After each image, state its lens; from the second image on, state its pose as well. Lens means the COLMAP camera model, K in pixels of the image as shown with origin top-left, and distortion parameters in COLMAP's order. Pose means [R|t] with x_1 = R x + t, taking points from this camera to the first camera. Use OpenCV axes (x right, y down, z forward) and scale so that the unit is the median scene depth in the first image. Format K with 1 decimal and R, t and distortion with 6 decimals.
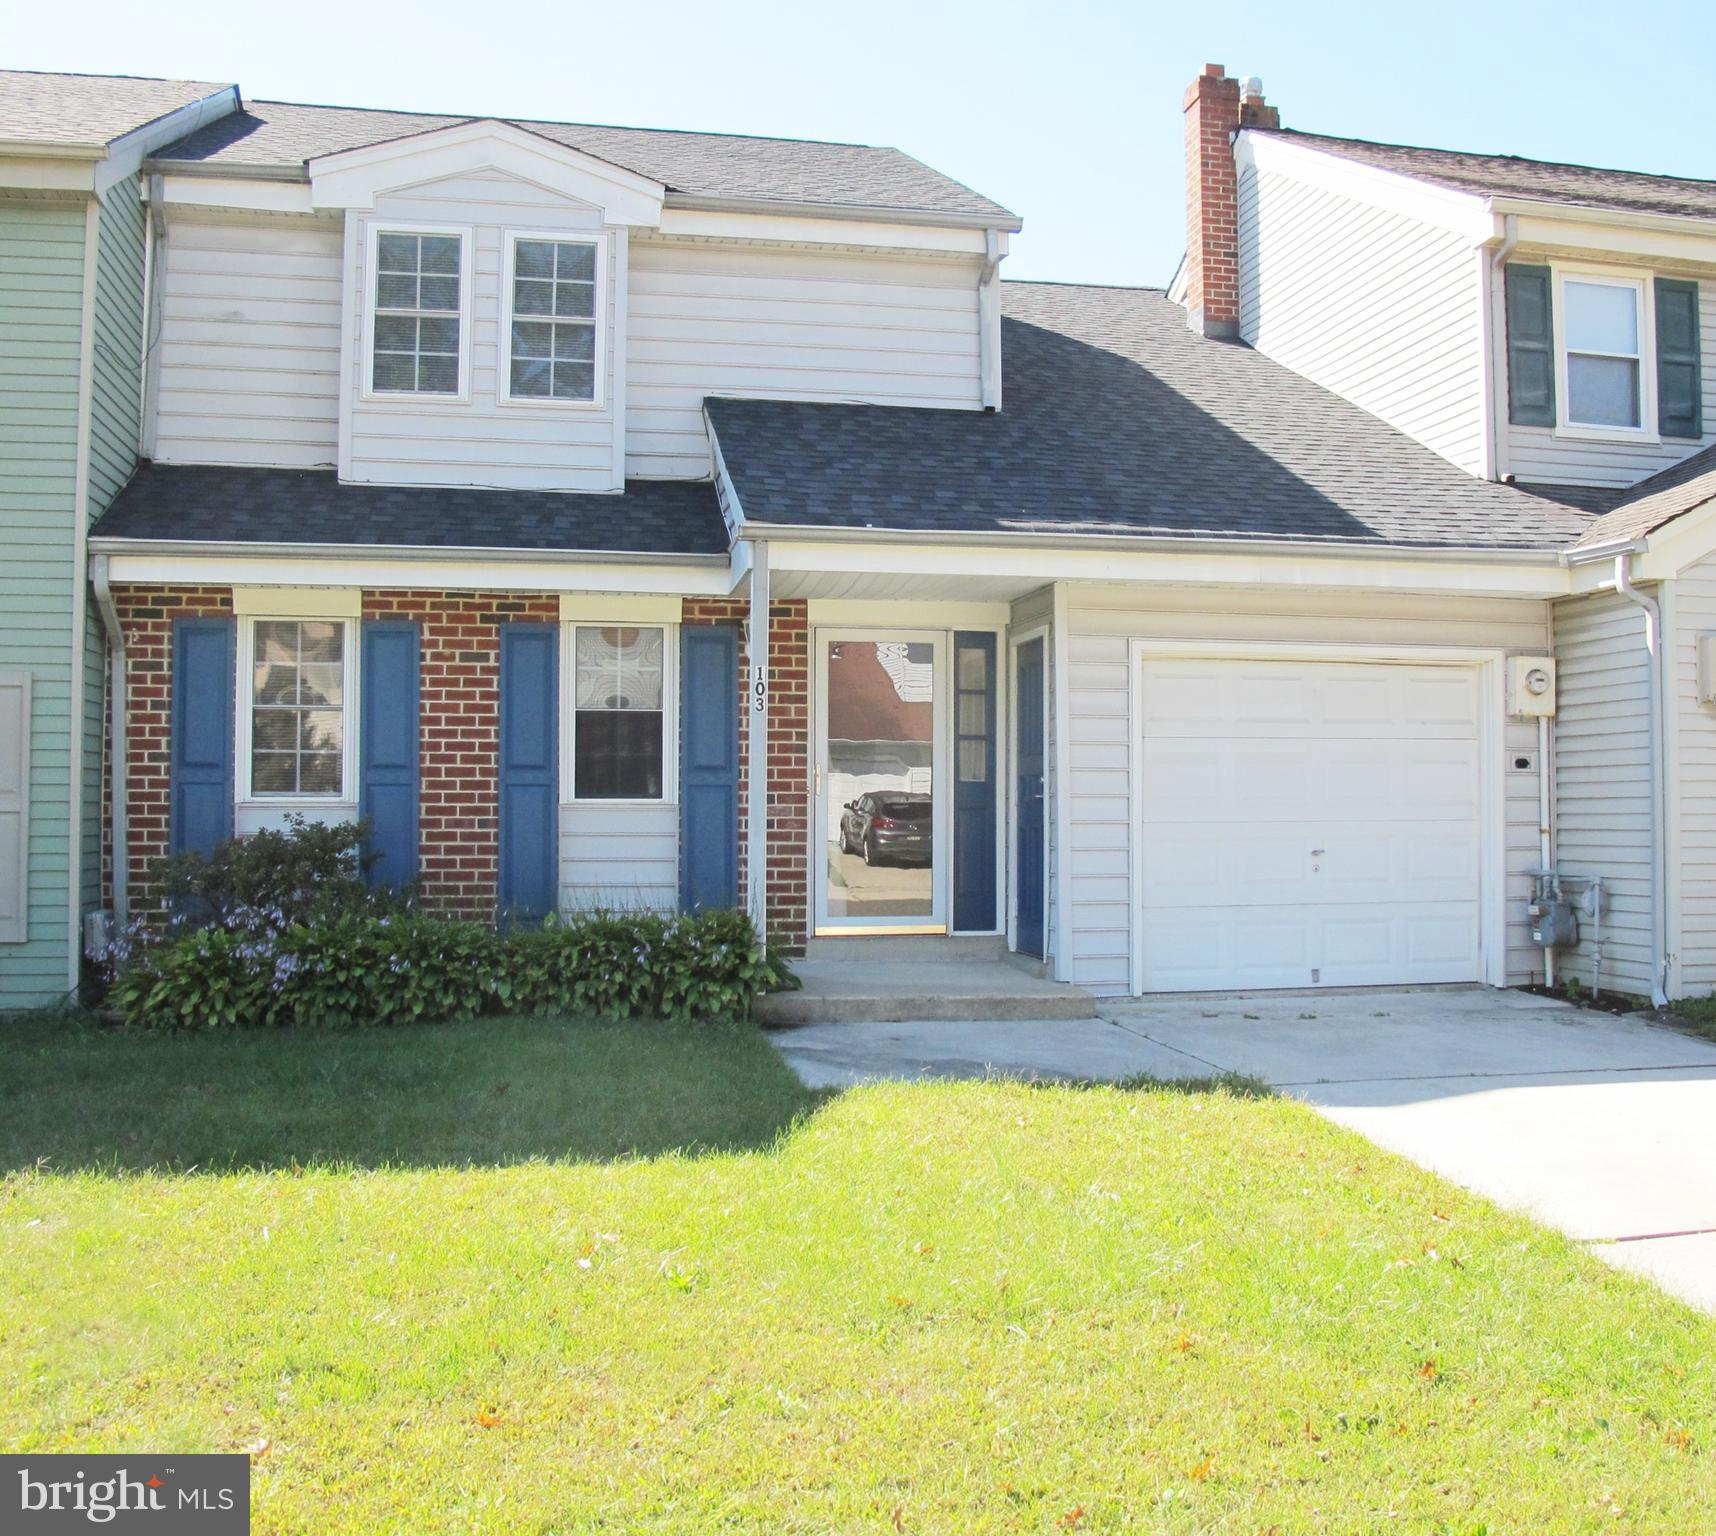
lens RADIAL K [[1729.9, 0, 857.0], [0, 1729.9, 752.1], [0, 0, 1]] dist [-0.100977, 0.000000]
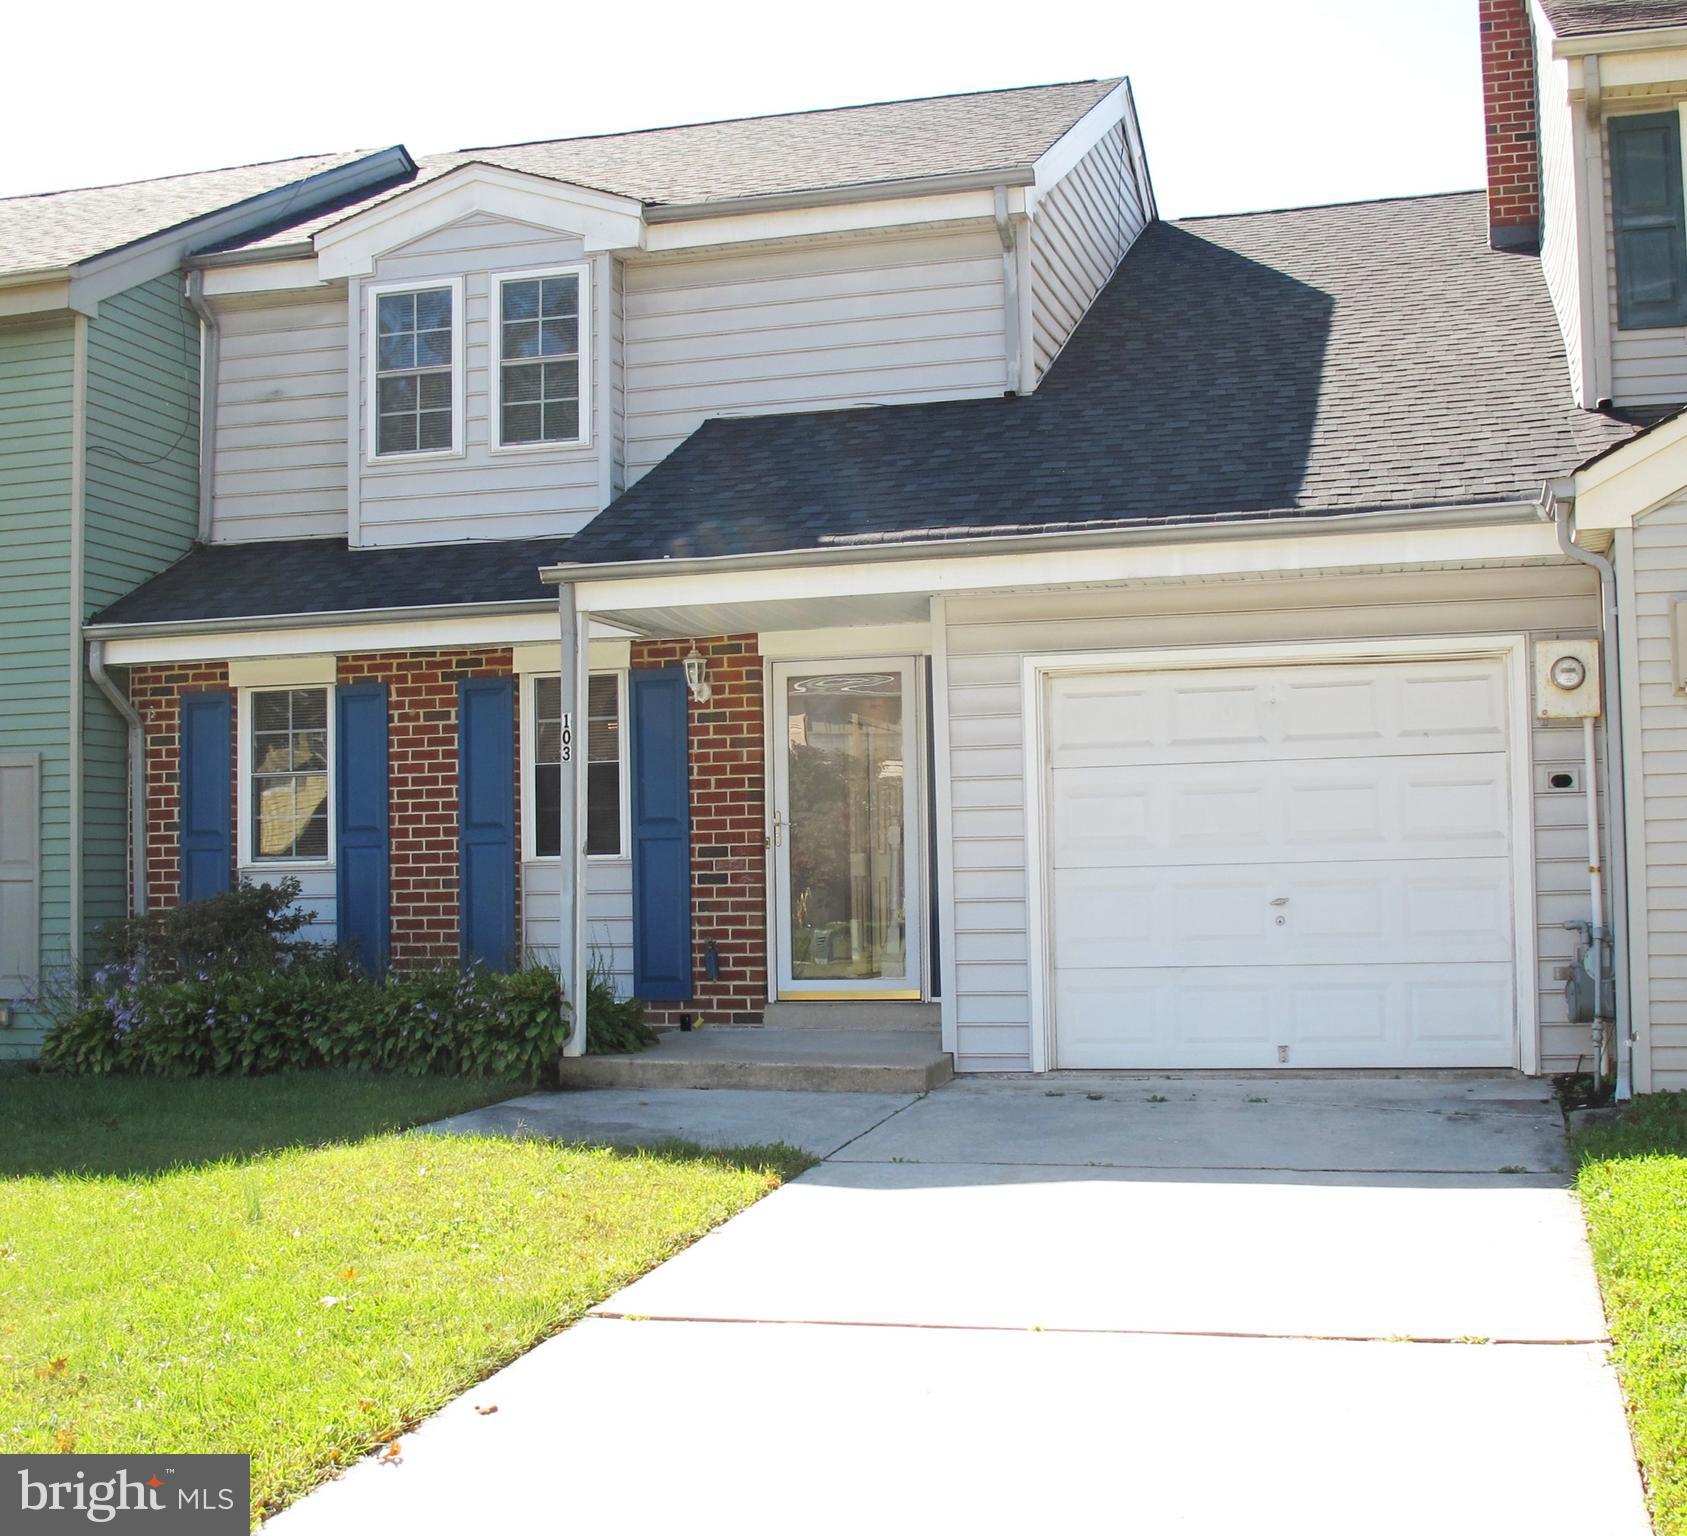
lens RADIAL K [[2119.2, 0, 843.9], [0, 2119.2, 781.6], [0, 0, 1]] dist [-0.085654, 0.000000]
pose [[0.891875, -0.039351, -0.450566, 0.526964], [0.034921, 0.999225, -0.018144, 0.012757], [0.450931, 0.000448, 0.892559, 0.019360]]
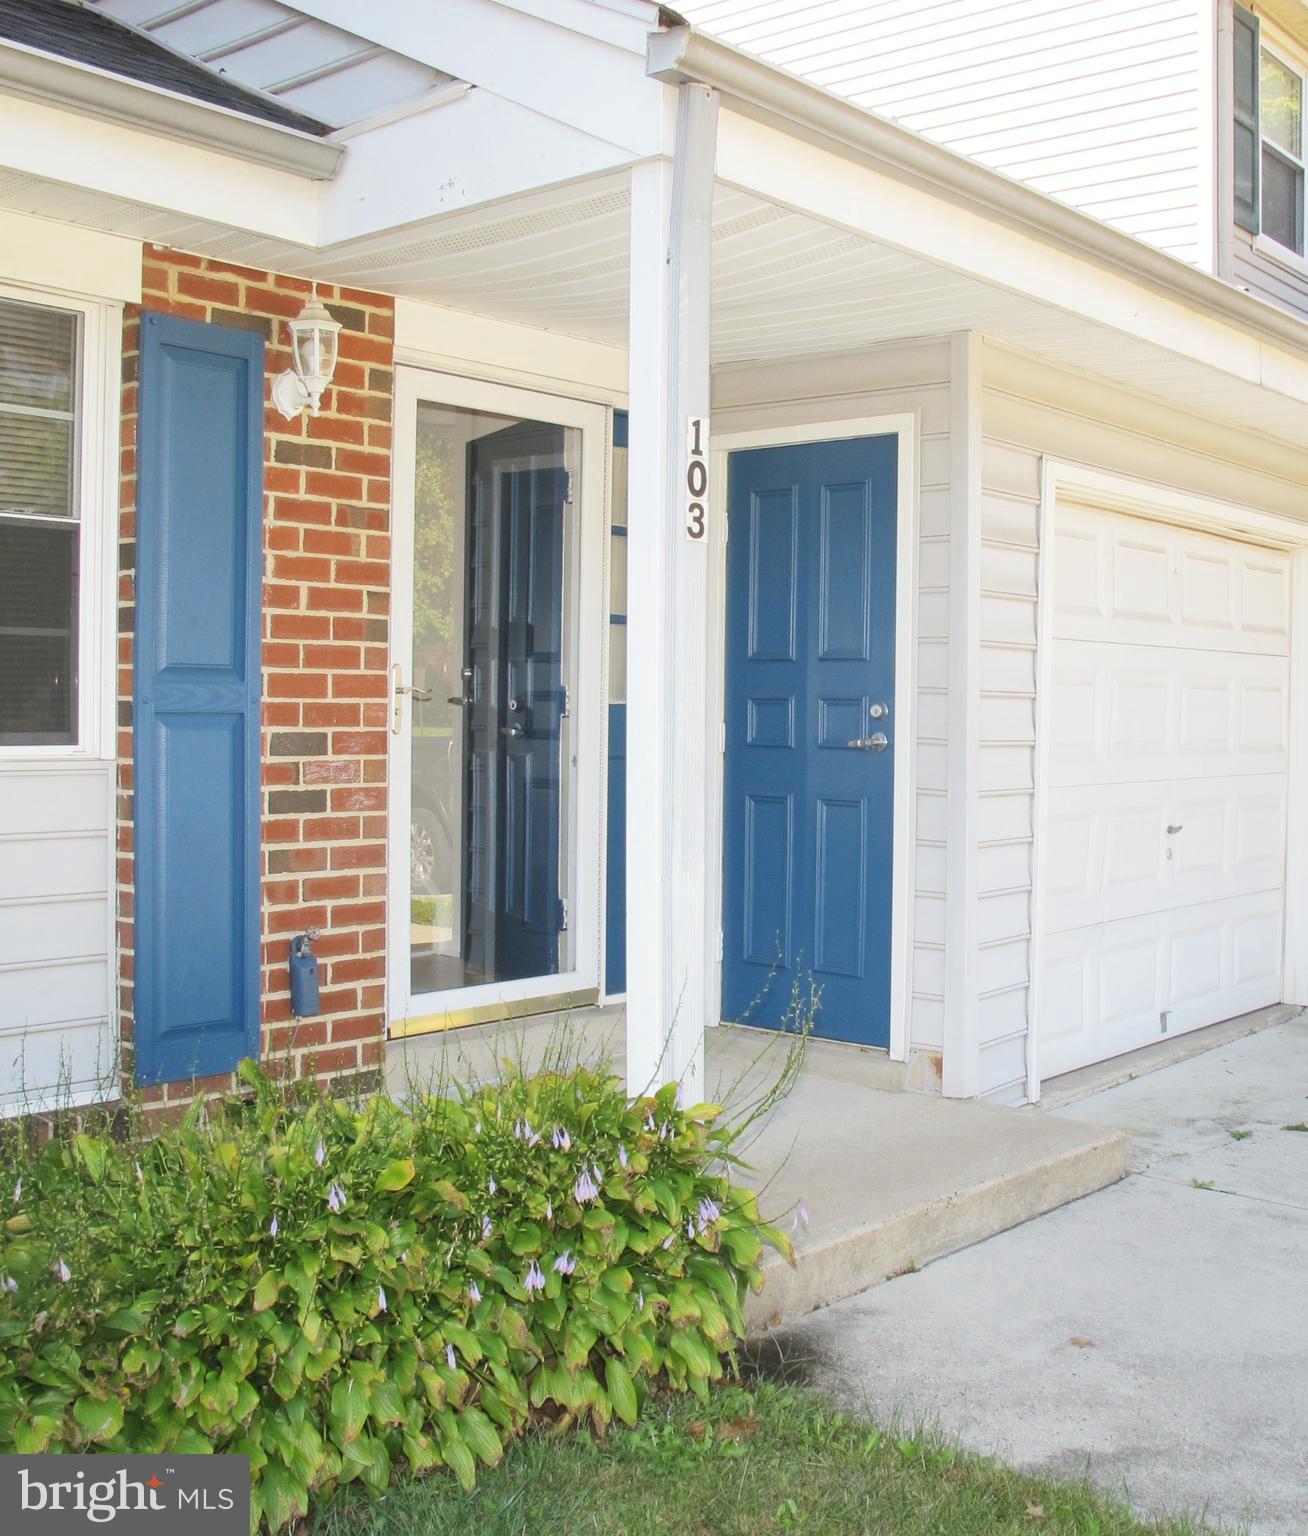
lens RADIAL K [[1672.8, 0, 658.3], [0, 1672.8, 758.5], [0, 0, 1]] dist [-0.103296, 0.000000]
pose [[0.773481, -0.009706, 0.633745, -0.254652], [-0.037210, 0.997463, 0.060690, 0.002206], [-0.632726, -0.070524, 0.771157, 0.632195]]
